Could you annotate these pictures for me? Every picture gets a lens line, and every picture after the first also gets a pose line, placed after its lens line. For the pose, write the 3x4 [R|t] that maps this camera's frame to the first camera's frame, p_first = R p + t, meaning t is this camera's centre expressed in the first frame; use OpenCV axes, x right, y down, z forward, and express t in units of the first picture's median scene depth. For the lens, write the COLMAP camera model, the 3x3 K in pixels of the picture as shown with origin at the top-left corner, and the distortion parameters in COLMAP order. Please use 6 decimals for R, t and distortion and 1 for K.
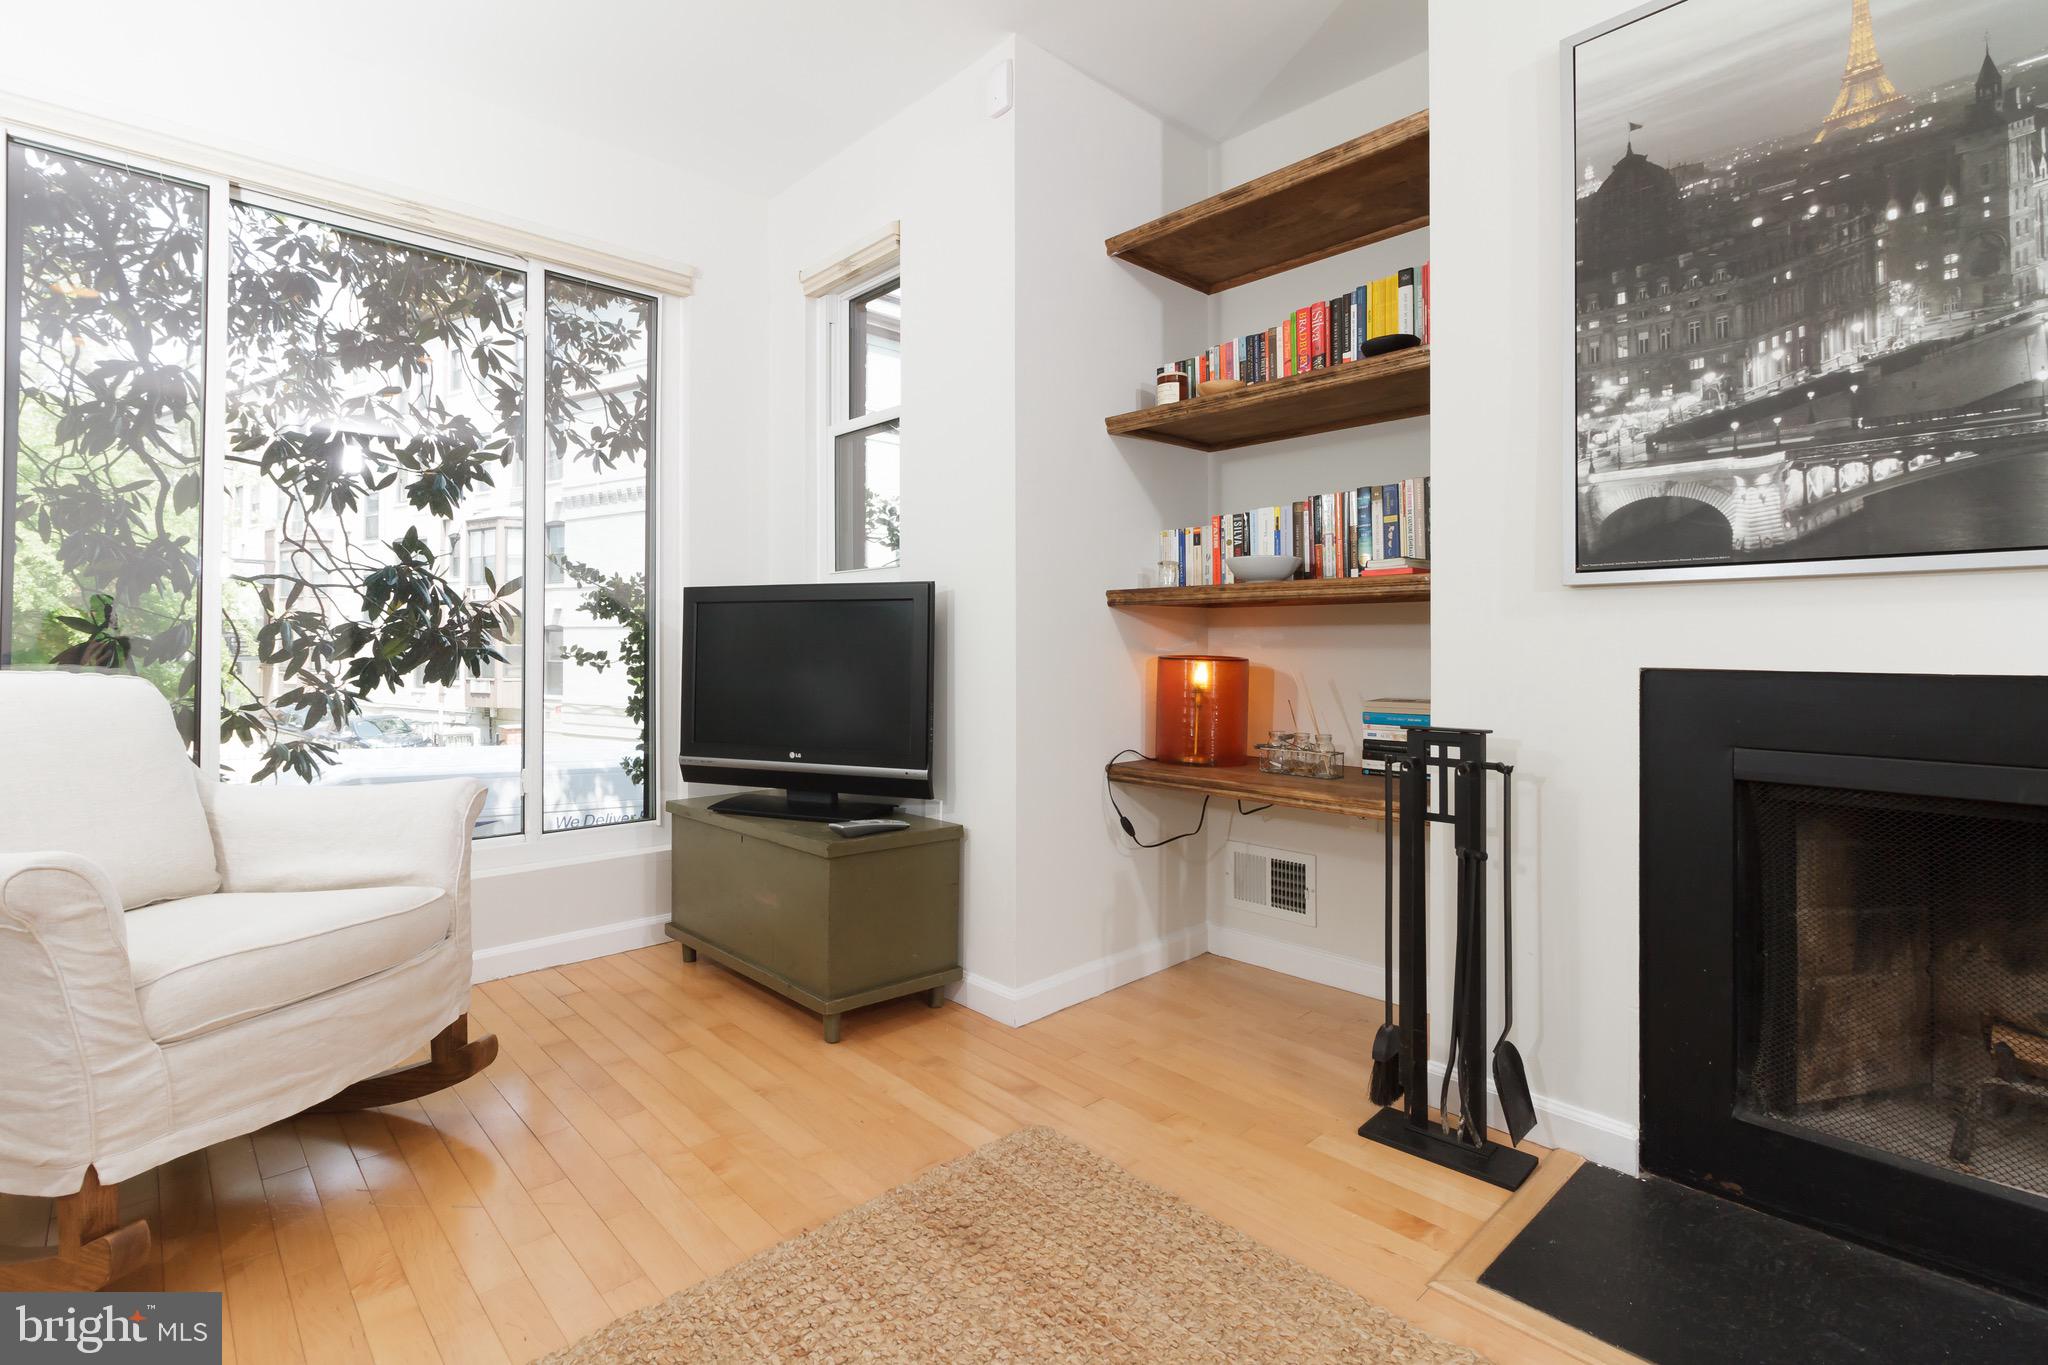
lens RADIAL K [[960.3, 0, 1023.9], [0, 960.3, 669.5], [0, 0, 1]] dist [-0.000930, 0.001321]
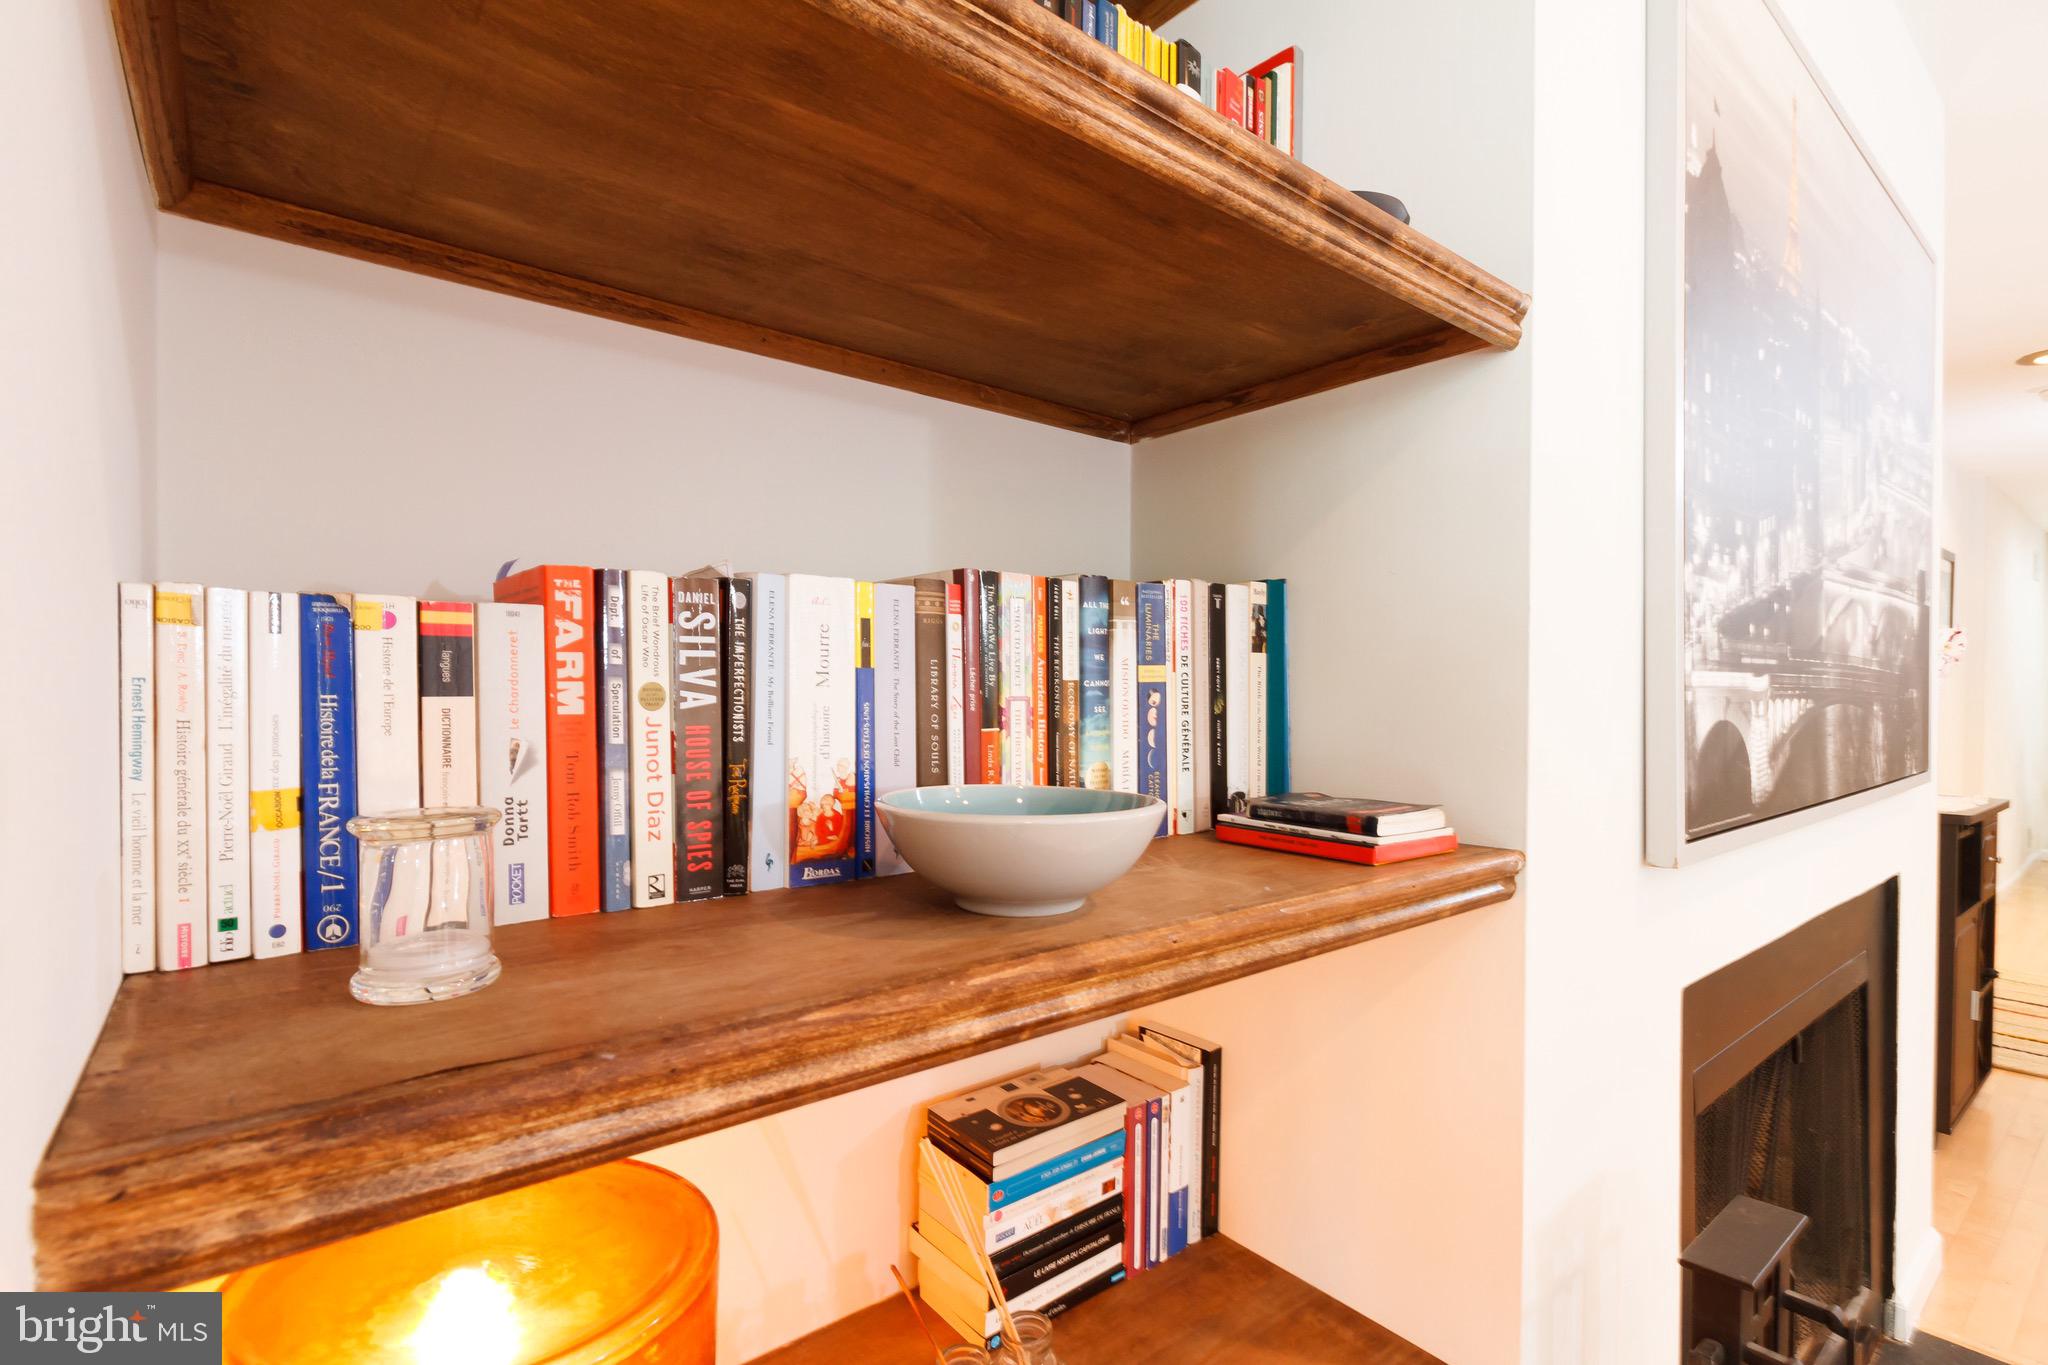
lens RADIAL K [[960.3, 0, 1024.6], [0, 960.3, 691.5], [0, 0, 1]] dist [-0.000930, 0.001321]
pose [[0.072716, -0.015553, 0.997231, -0.003830], [0.003551, 0.999876, 0.015335, -0.142471], [-0.997346, 0.002427, 0.072762, 0.935448]]
